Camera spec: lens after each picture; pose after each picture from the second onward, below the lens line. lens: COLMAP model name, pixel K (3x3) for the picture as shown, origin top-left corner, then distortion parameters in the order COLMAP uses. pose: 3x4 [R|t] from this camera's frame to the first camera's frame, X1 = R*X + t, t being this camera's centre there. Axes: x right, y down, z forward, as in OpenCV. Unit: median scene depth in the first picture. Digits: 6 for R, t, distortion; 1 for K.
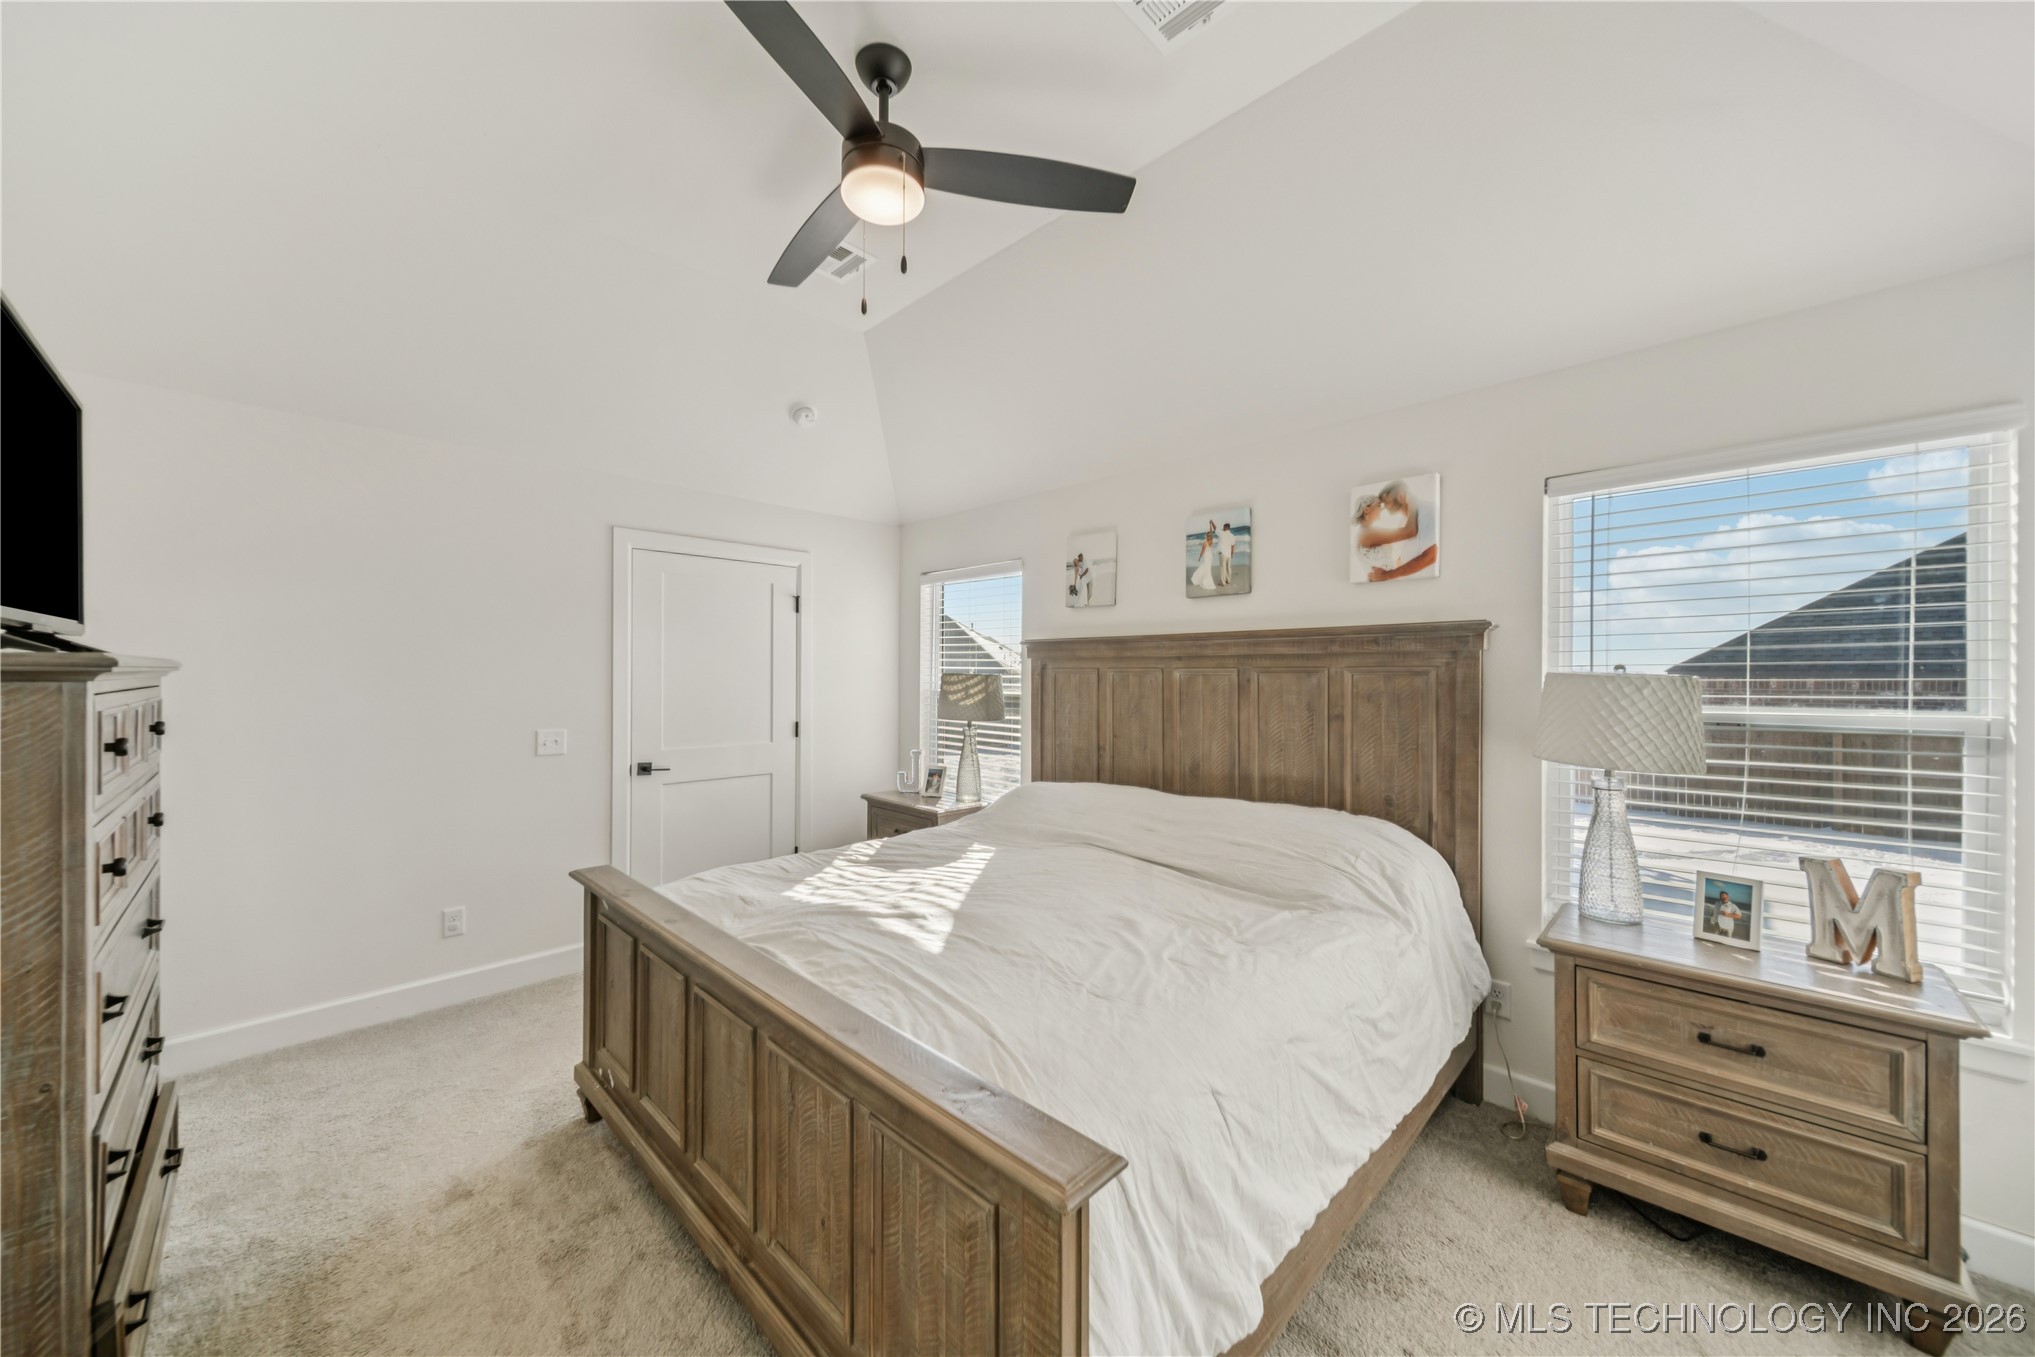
lens RADIAL K [[724.2, 0, 1004.0], [0, 724.2, 671.5], [0, 0, 1]] dist [0.010998, -0.002035]
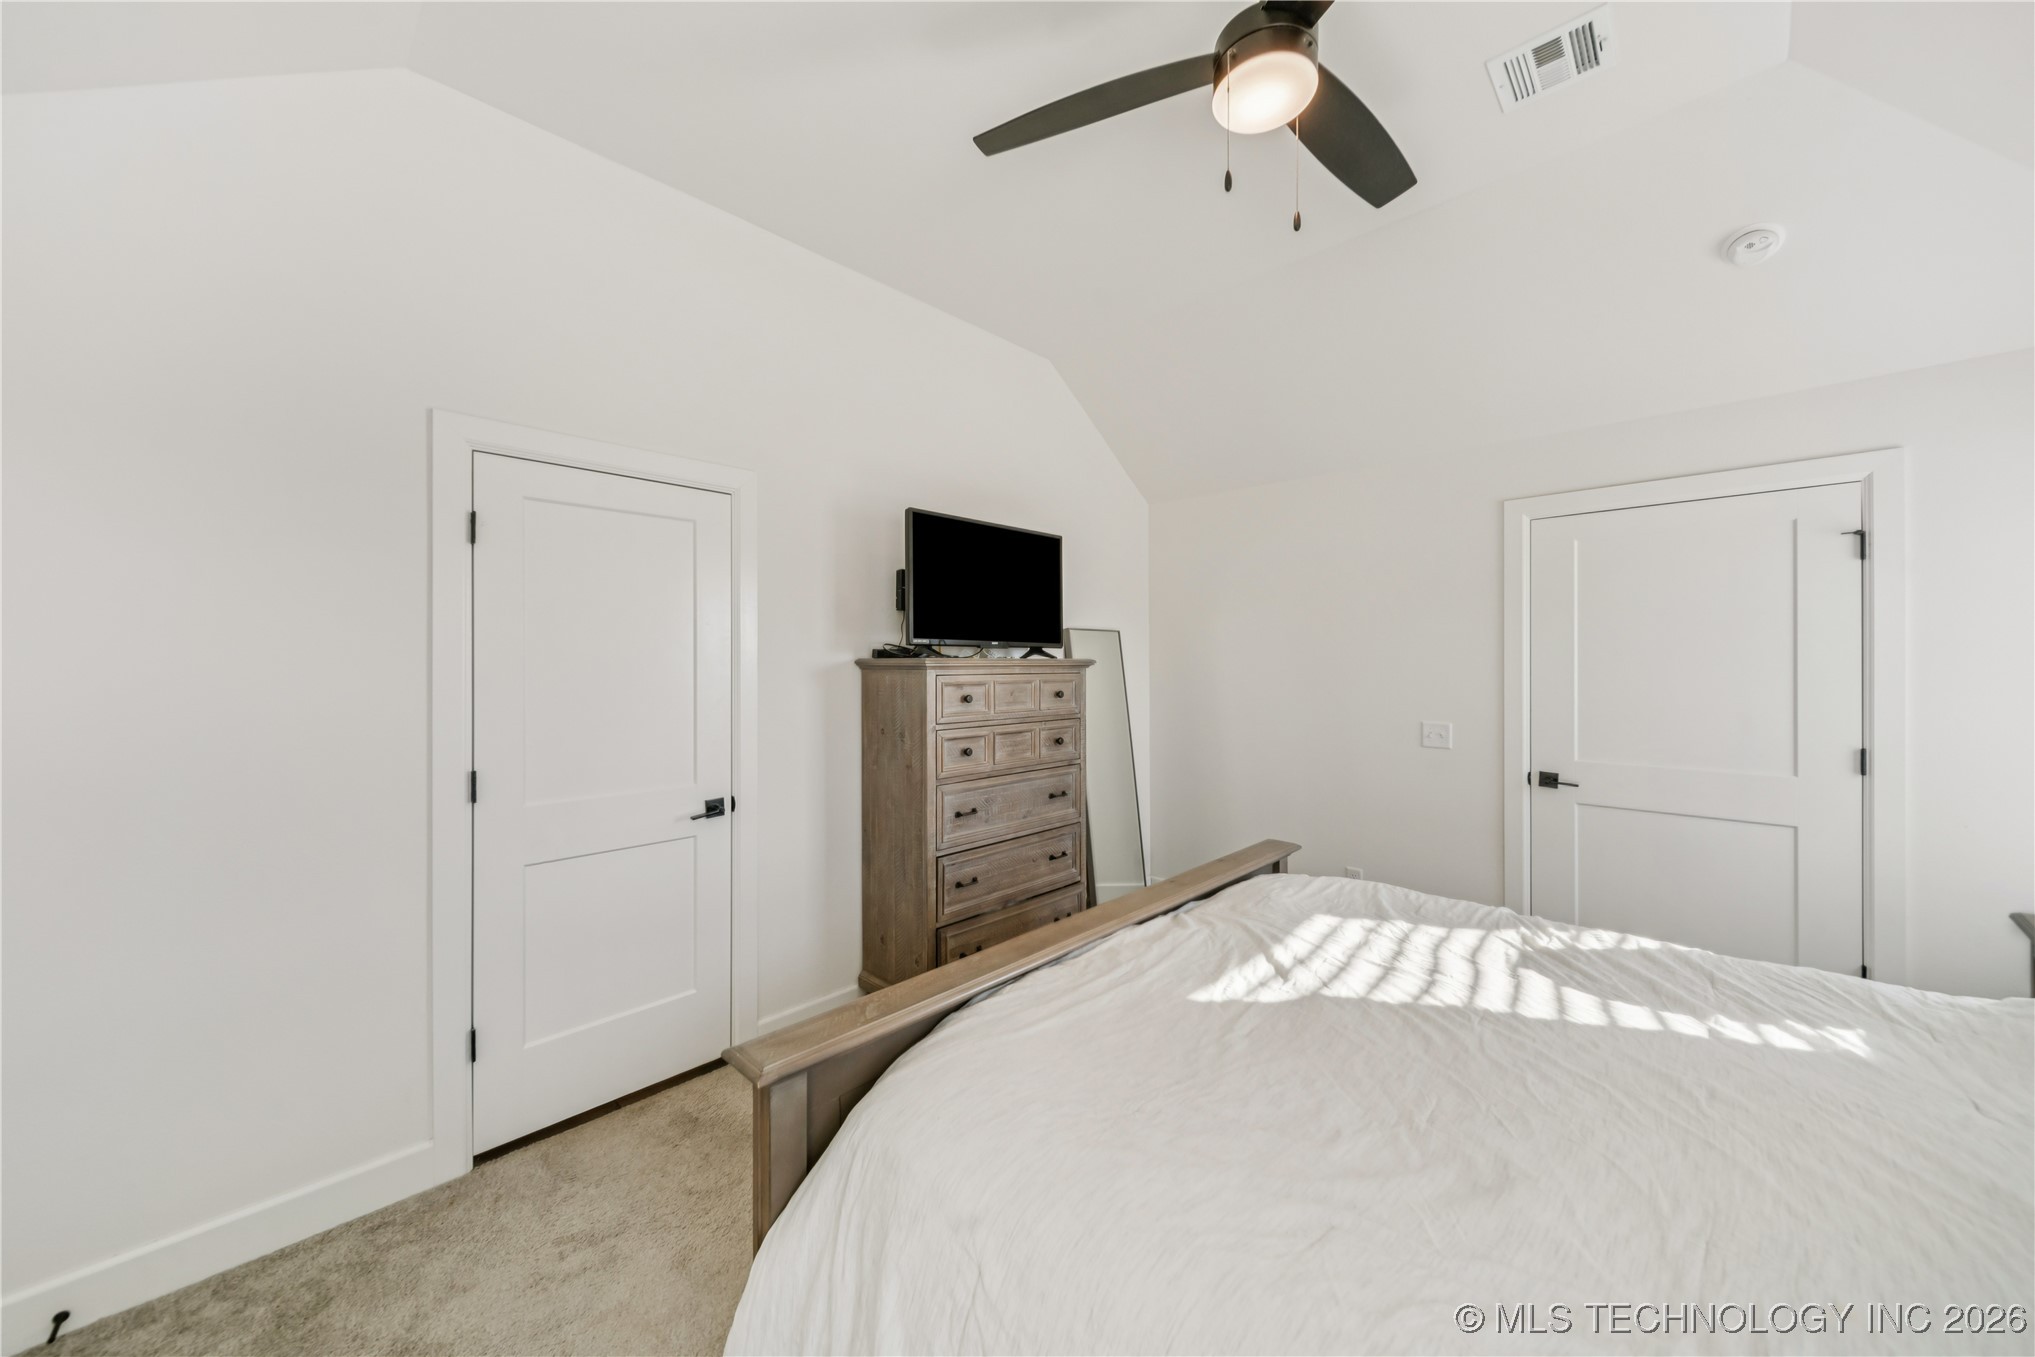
lens RADIAL K [[724.2, 0, 1002.7], [0, 724.2, 668.2], [0, 0, 1]] dist [0.010998, -0.002035]
pose [[-0.003618, -0.002465, -0.999990, 0.355283], [0.003189, 0.999992, -0.002477, 0.005457], [0.999988, -0.003198, -0.003610, 0.380881]]
